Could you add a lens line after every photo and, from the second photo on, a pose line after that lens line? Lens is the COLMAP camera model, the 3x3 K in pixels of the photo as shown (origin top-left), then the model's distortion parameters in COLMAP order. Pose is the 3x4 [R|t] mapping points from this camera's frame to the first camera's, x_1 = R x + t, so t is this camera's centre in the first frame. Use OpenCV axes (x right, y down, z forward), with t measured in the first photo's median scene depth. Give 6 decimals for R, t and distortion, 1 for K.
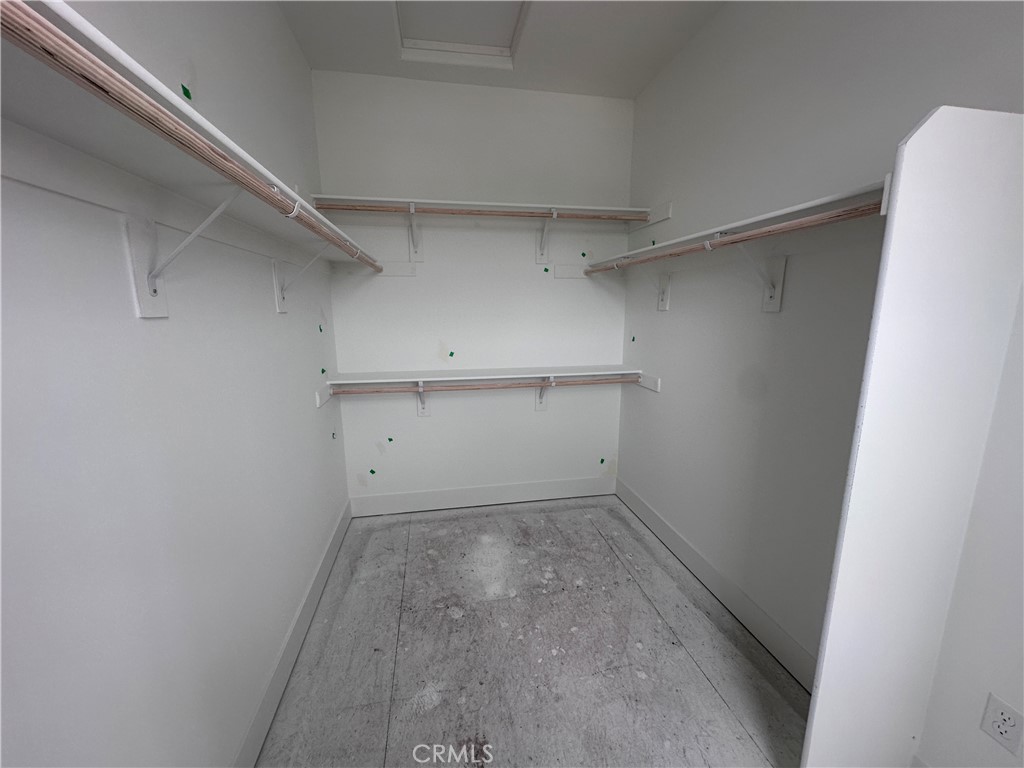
lens RADIAL K [[408.8, 0, 512.0], [0, 408.8, 384.0], [0, 0, 1]] dist [-0.001177, -0.000113]
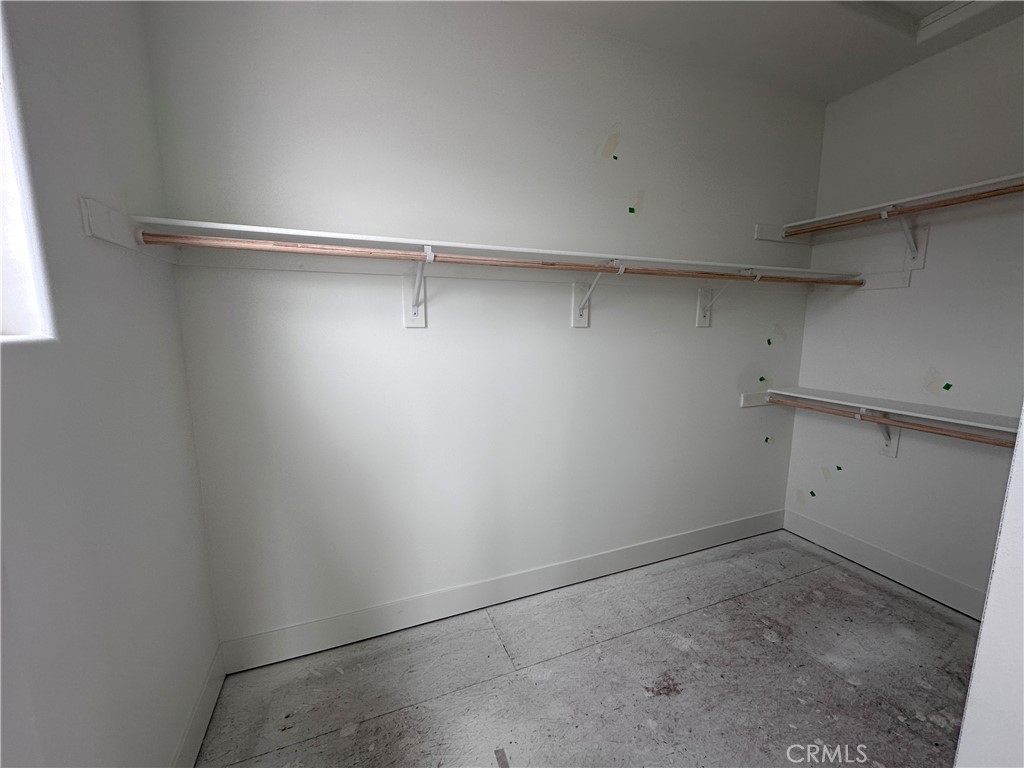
lens RADIAL K [[408.8, 0, 512.0], [0, 408.8, 384.0], [0, 0, 1]] dist [-0.001177, -0.000113]
pose [[0.197148, 0.151134, -0.968654, 0.478753], [-0.185766, 0.975905, 0.114457, -0.018053], [0.962613, 0.157378, 0.220473, 0.079821]]
